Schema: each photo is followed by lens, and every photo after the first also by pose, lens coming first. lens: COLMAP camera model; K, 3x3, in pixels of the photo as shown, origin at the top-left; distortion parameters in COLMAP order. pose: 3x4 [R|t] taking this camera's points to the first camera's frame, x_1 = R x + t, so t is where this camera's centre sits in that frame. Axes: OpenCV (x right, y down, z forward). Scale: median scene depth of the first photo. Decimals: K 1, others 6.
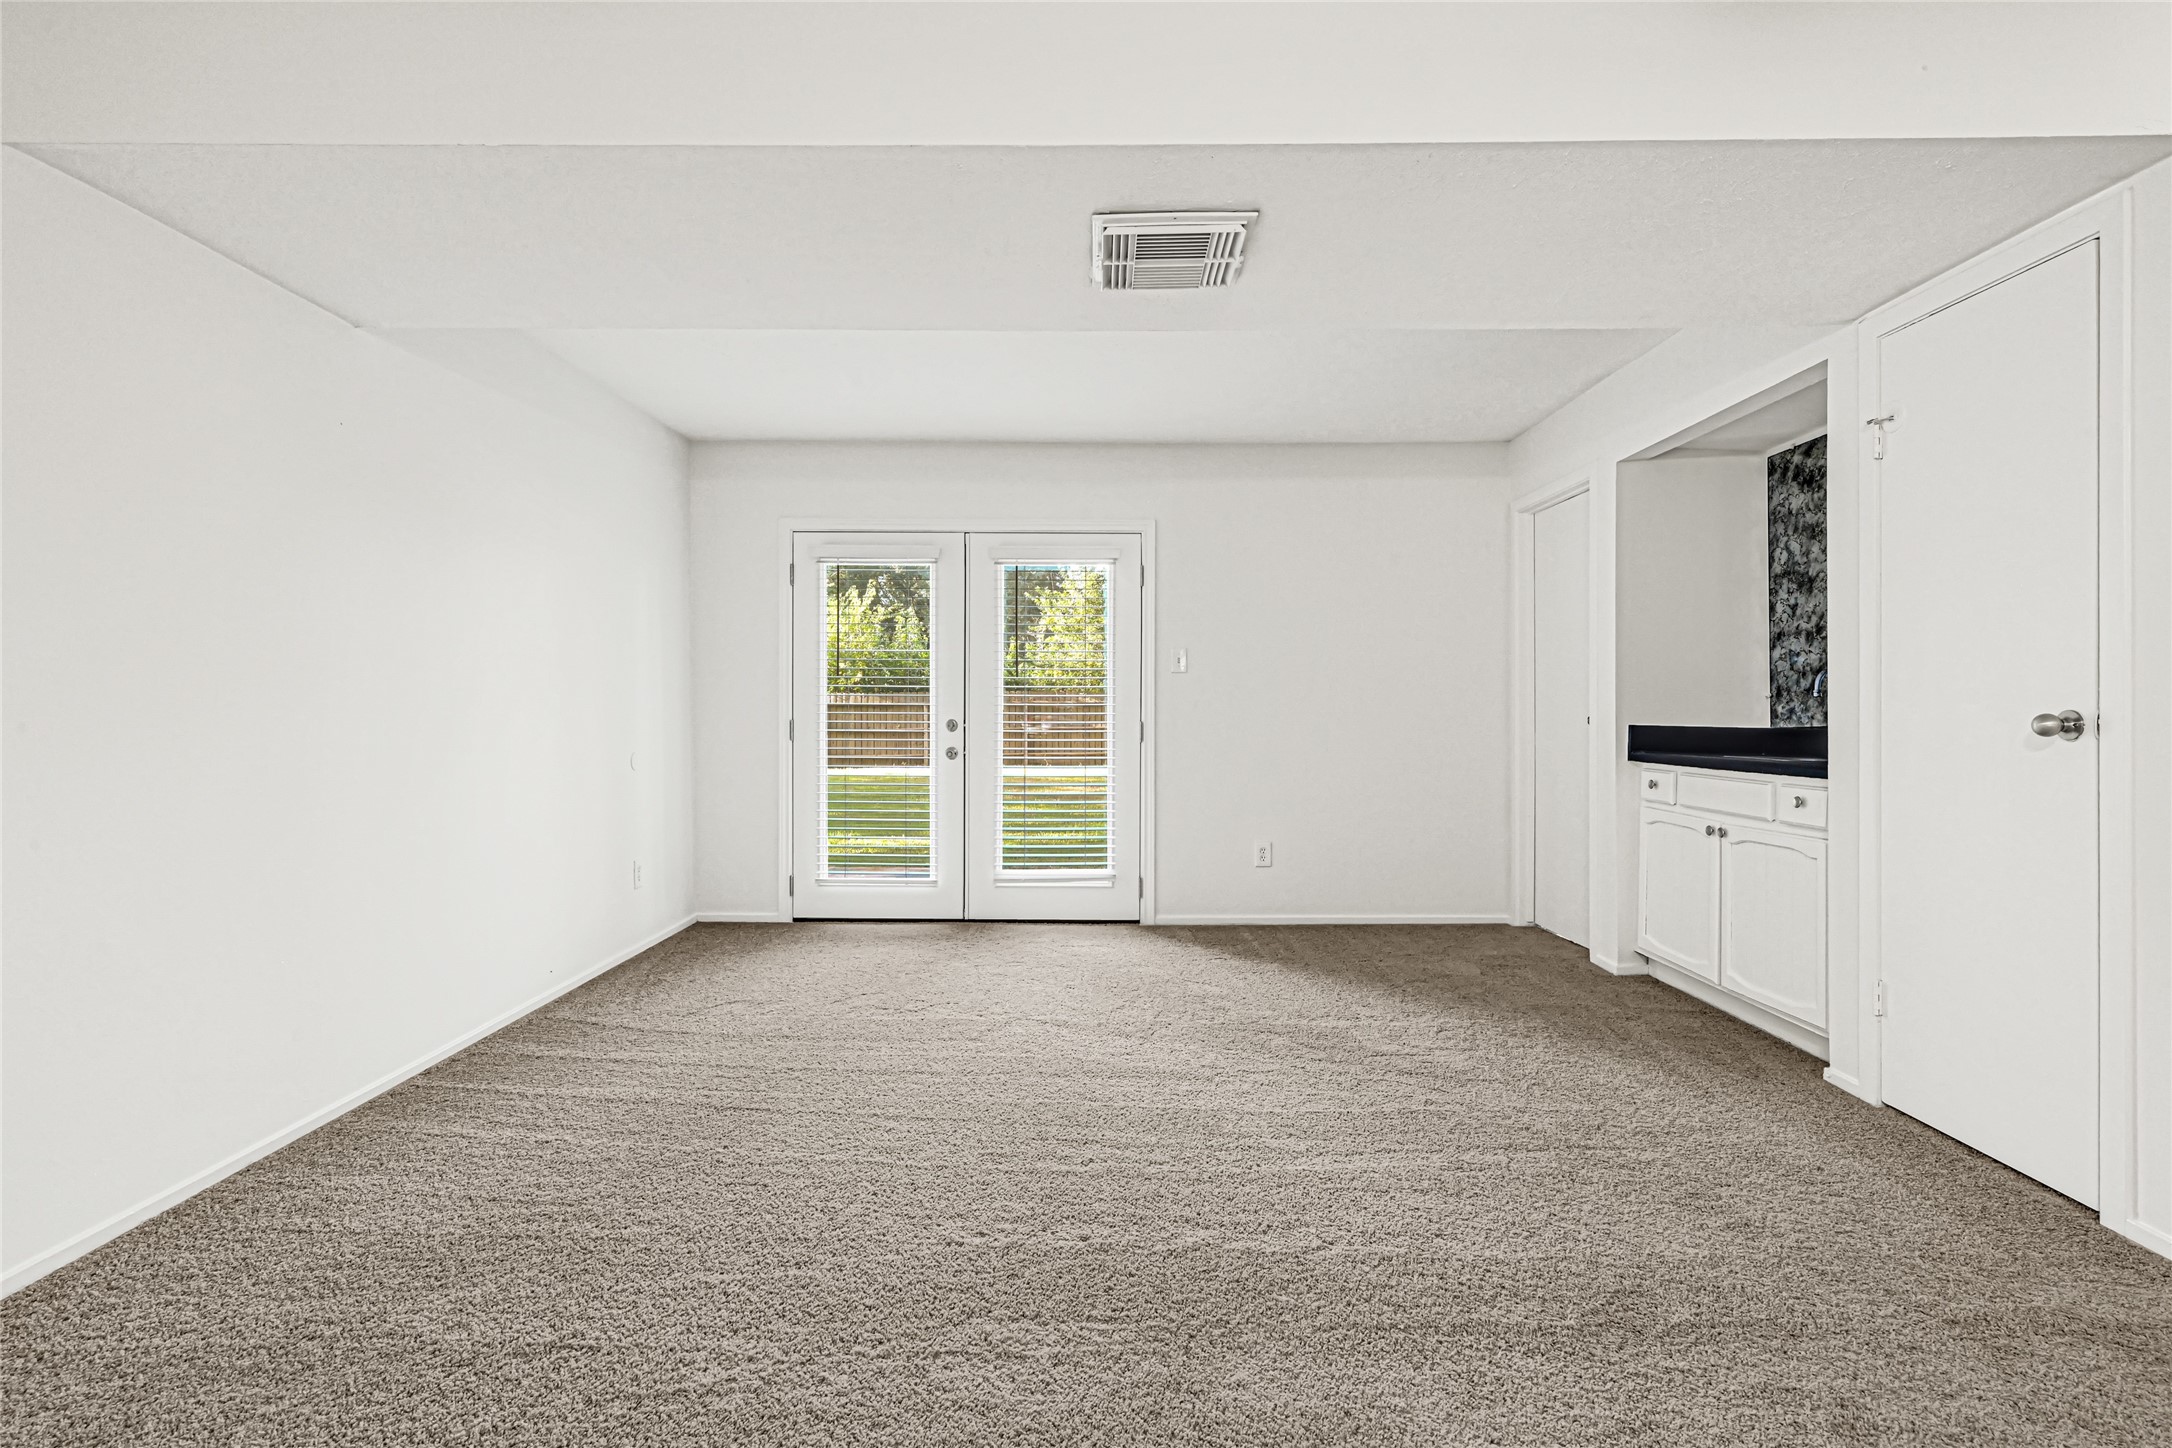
lens RADIAL K [[1039.9, 0, 1083.3], [0, 1039.9, 713.4], [0, 0, 1]] dist [0.006735, -0.000146]
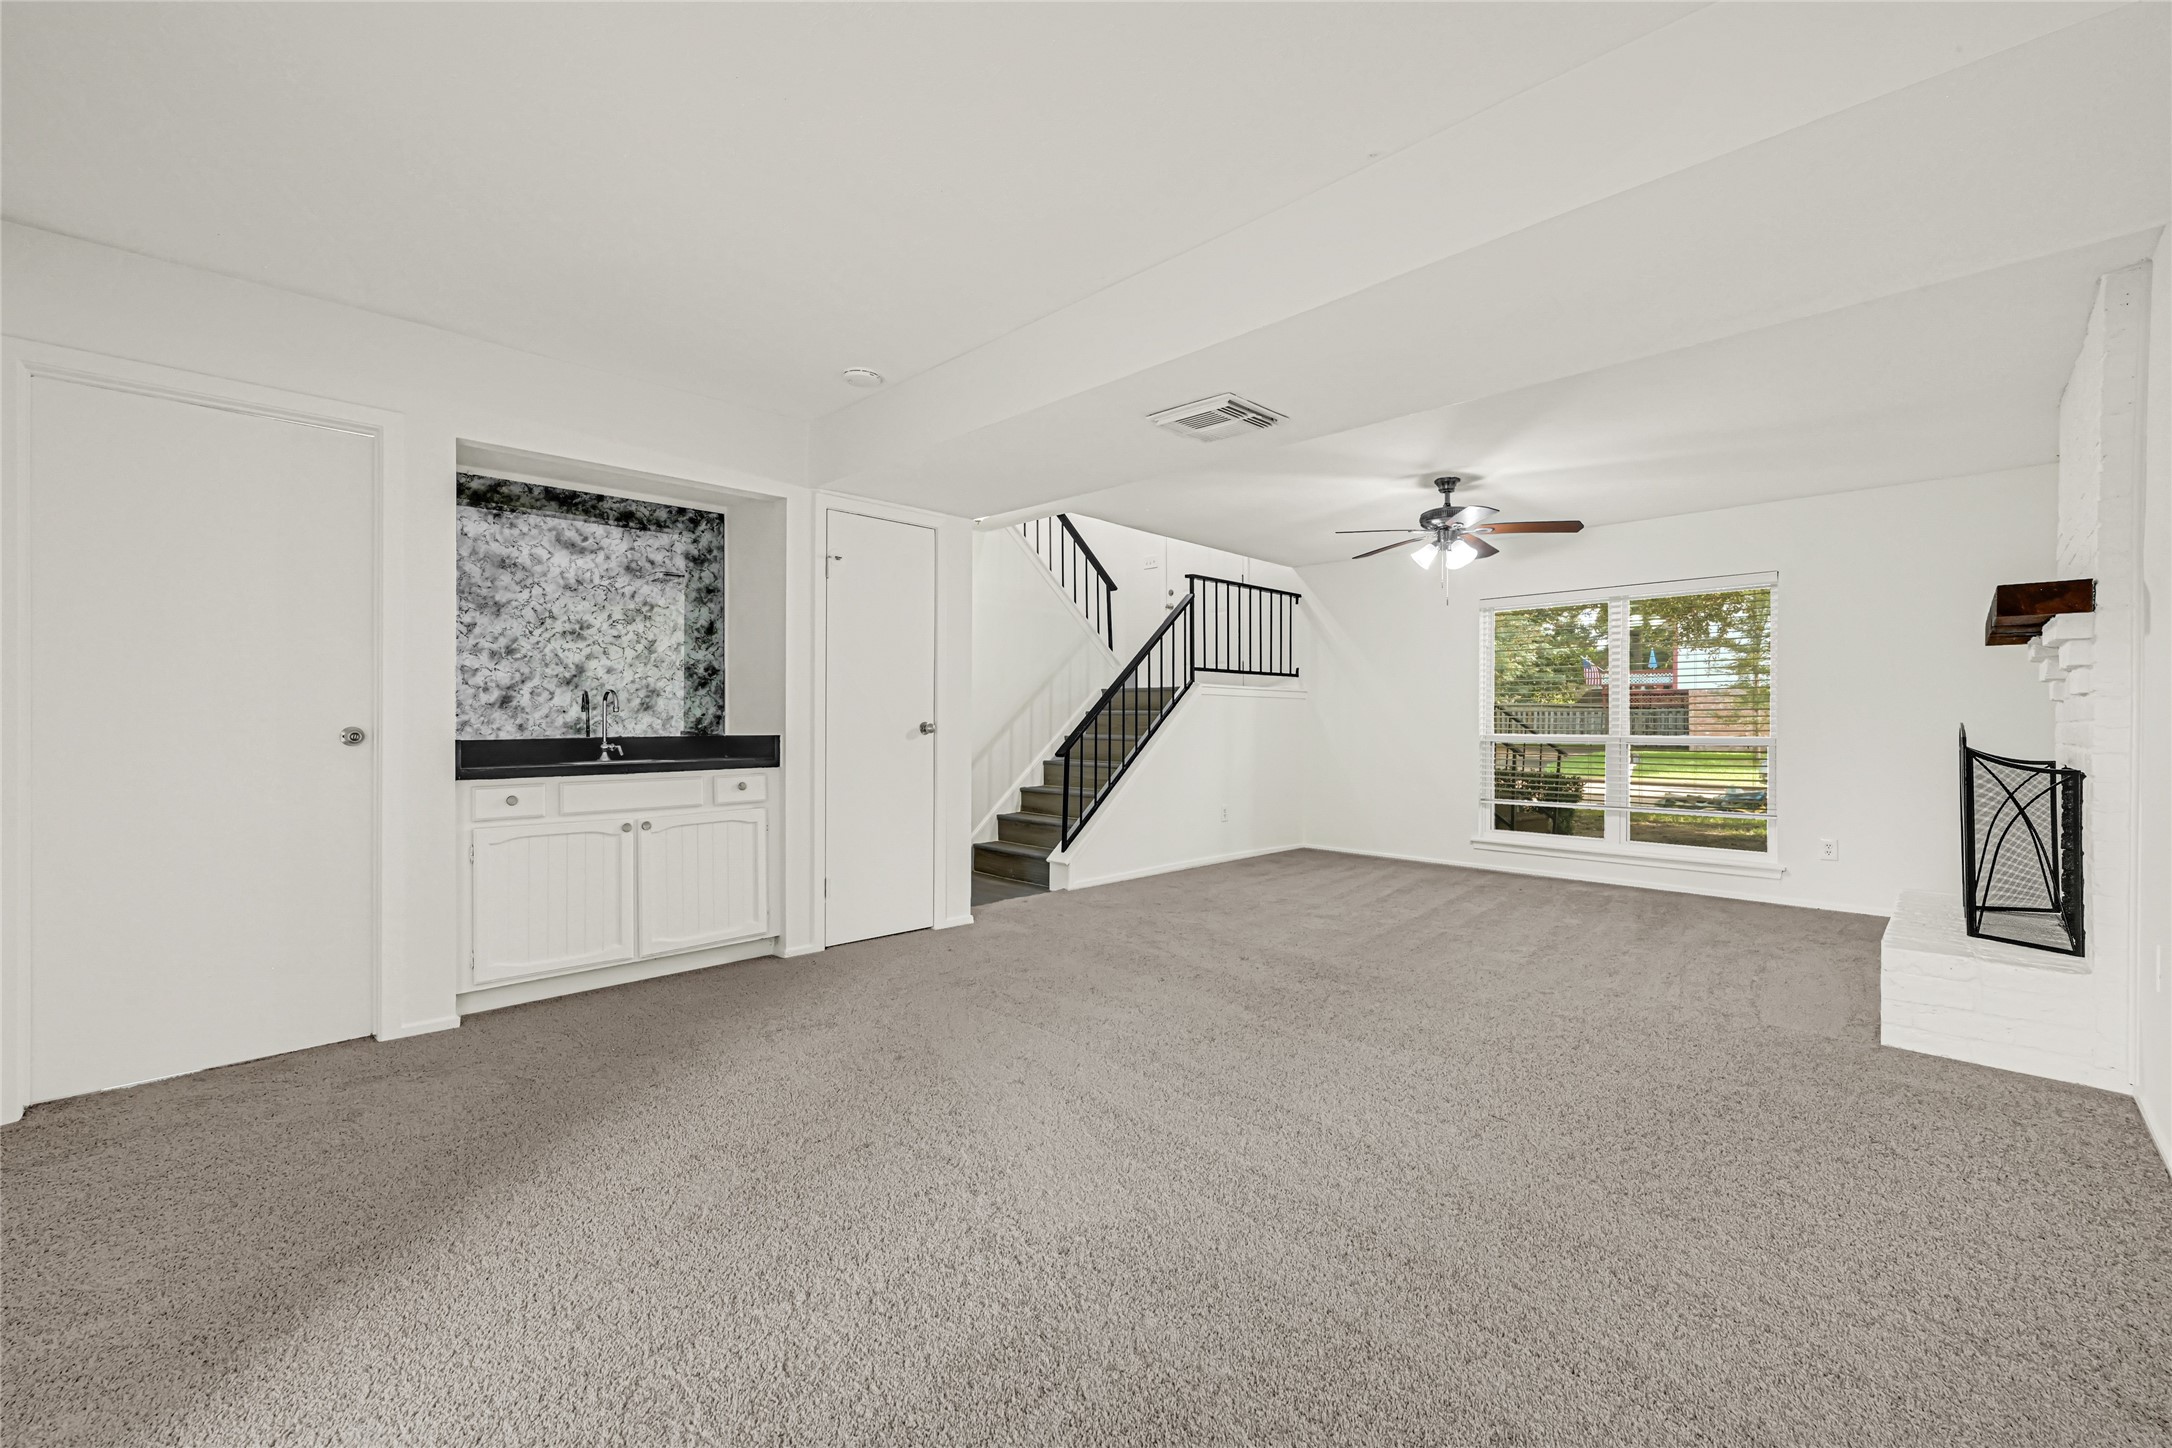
lens RADIAL K [[896.8, 0, 1074.4], [0, 896.8, 714.6], [0, 0, 1]] dist [0.011366, 0.001441]
pose [[-0.712493, 0.002453, 0.701675, -0.385987], [0.000787, 0.999996, -0.002697, -0.007855], [-0.701679, -0.001369, -0.712492, 1.181611]]
